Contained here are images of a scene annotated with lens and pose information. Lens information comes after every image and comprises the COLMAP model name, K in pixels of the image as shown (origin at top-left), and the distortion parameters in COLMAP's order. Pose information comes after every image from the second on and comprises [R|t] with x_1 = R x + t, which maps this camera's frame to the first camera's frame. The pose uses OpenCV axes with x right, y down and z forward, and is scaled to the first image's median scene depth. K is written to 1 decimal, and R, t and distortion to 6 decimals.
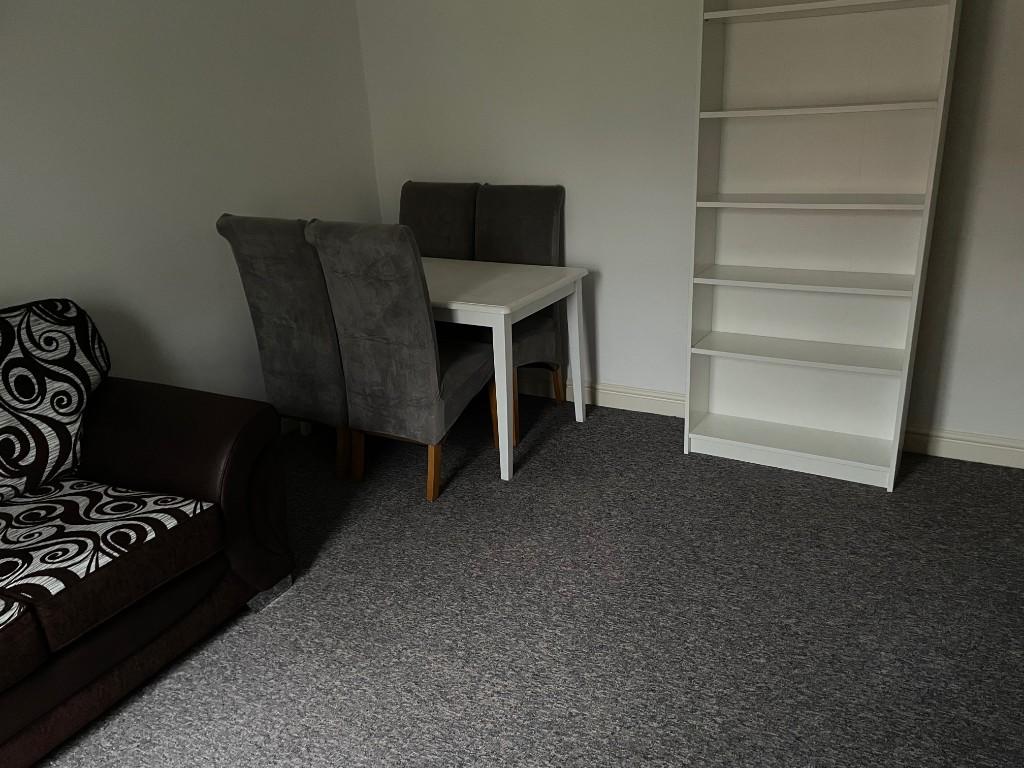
lens RADIAL K [[762.7, 0, 512.0], [0, 762.7, 384.0], [0, 0, 1]] dist [0.107370, -0.124711]
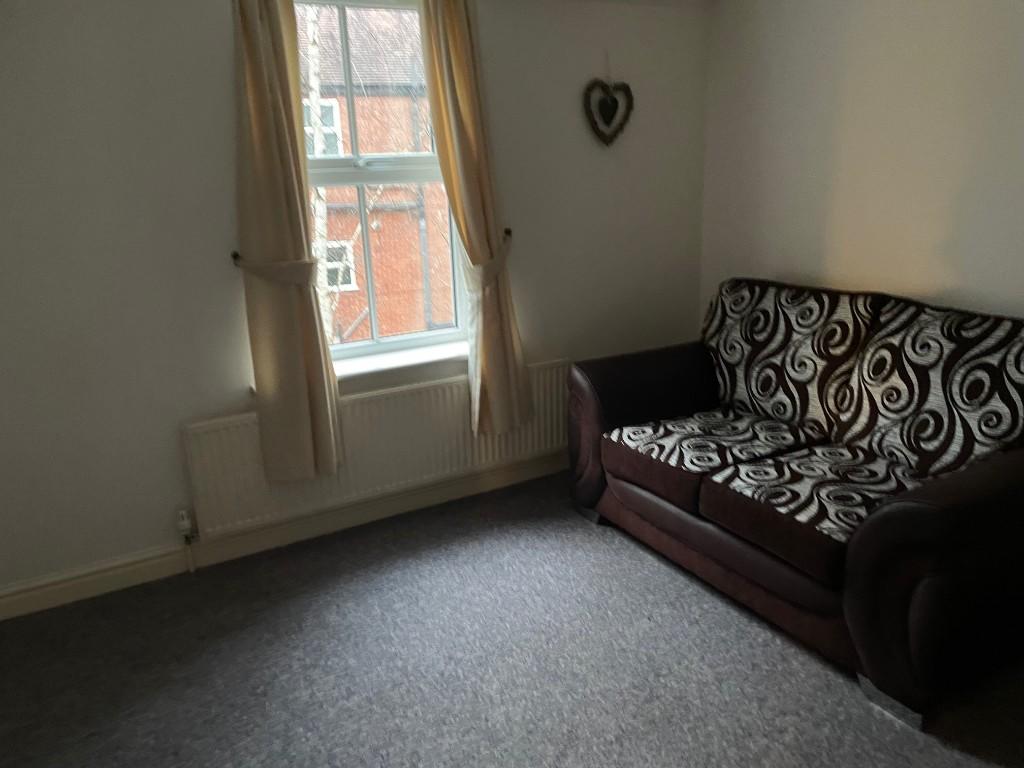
lens RADIAL K [[762.7, 0, 512.0], [0, 762.7, 384.0], [0, 0, 1]] dist [0.107370, -0.124711]
pose [[-0.511811, 0.312736, -0.800154, 0.495898], [-0.245444, 0.839337, 0.485046, -0.349219], [0.823290, 0.444645, -0.352823, 0.864199]]
